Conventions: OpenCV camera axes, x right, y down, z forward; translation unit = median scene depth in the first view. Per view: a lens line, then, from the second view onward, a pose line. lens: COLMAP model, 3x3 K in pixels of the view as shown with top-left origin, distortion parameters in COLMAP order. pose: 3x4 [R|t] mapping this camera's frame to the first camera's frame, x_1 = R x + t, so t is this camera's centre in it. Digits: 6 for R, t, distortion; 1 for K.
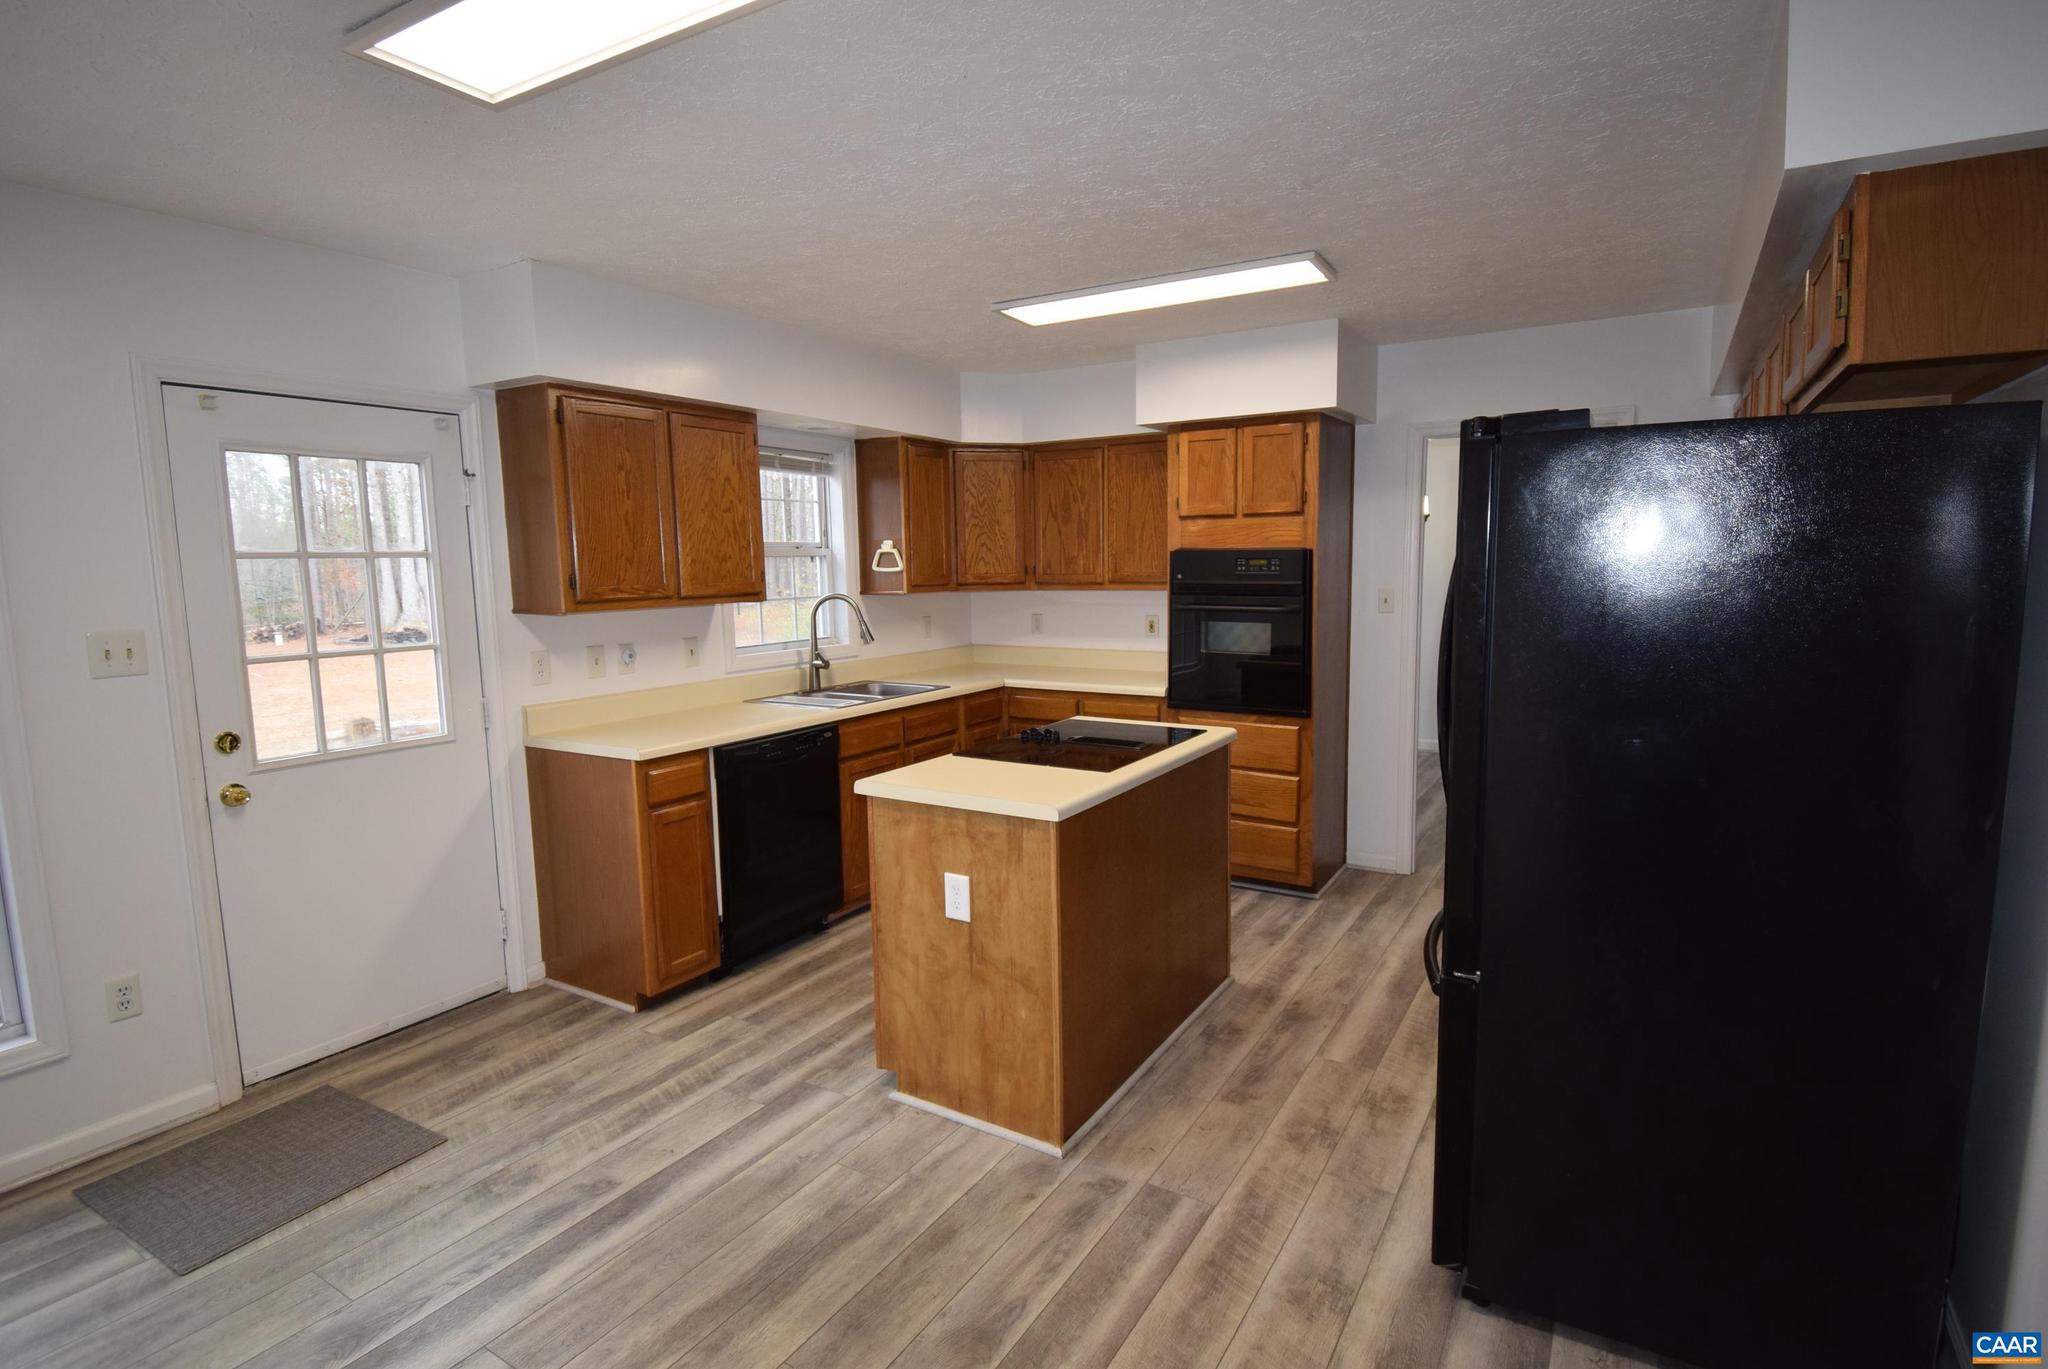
lens RADIAL K [[998.4, 0, 1038.0], [0, 998.4, 682.1], [0, 0, 1]] dist [0.001832, -0.014678]
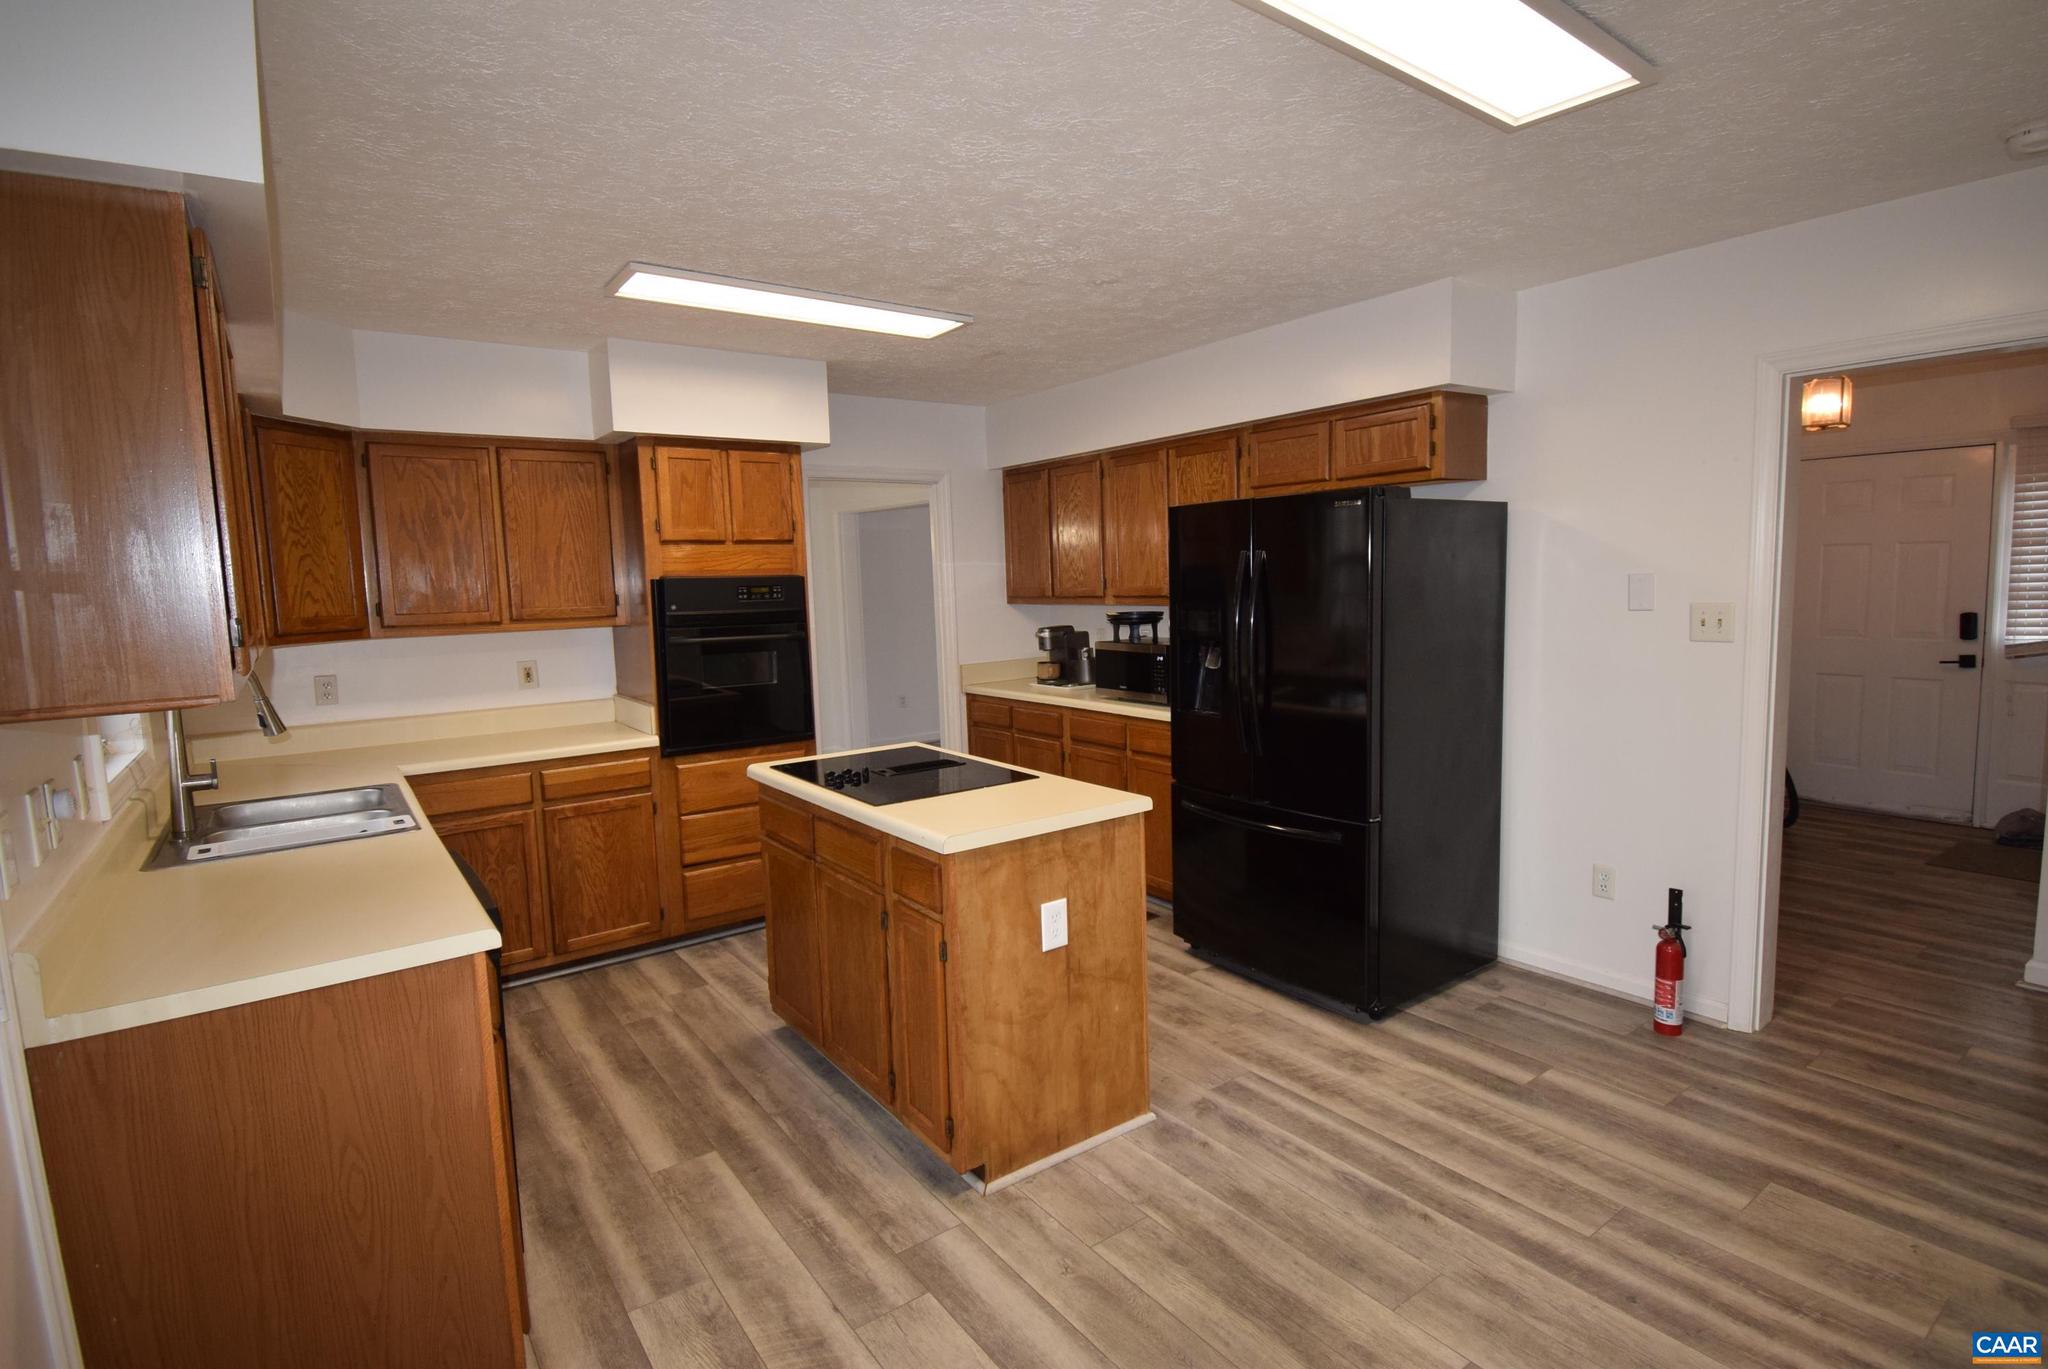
lens RADIAL K [[998.4, 0, 1034.0], [0, 998.4, 682.0], [0, 0, 1]] dist [0.001832, -0.014678]
pose [[0.383358, -0.092600, 0.918946, -0.923241], [0.134469, 0.989956, 0.043659, -0.058959], [-0.913759, 0.106833, 0.391959, 0.599171]]
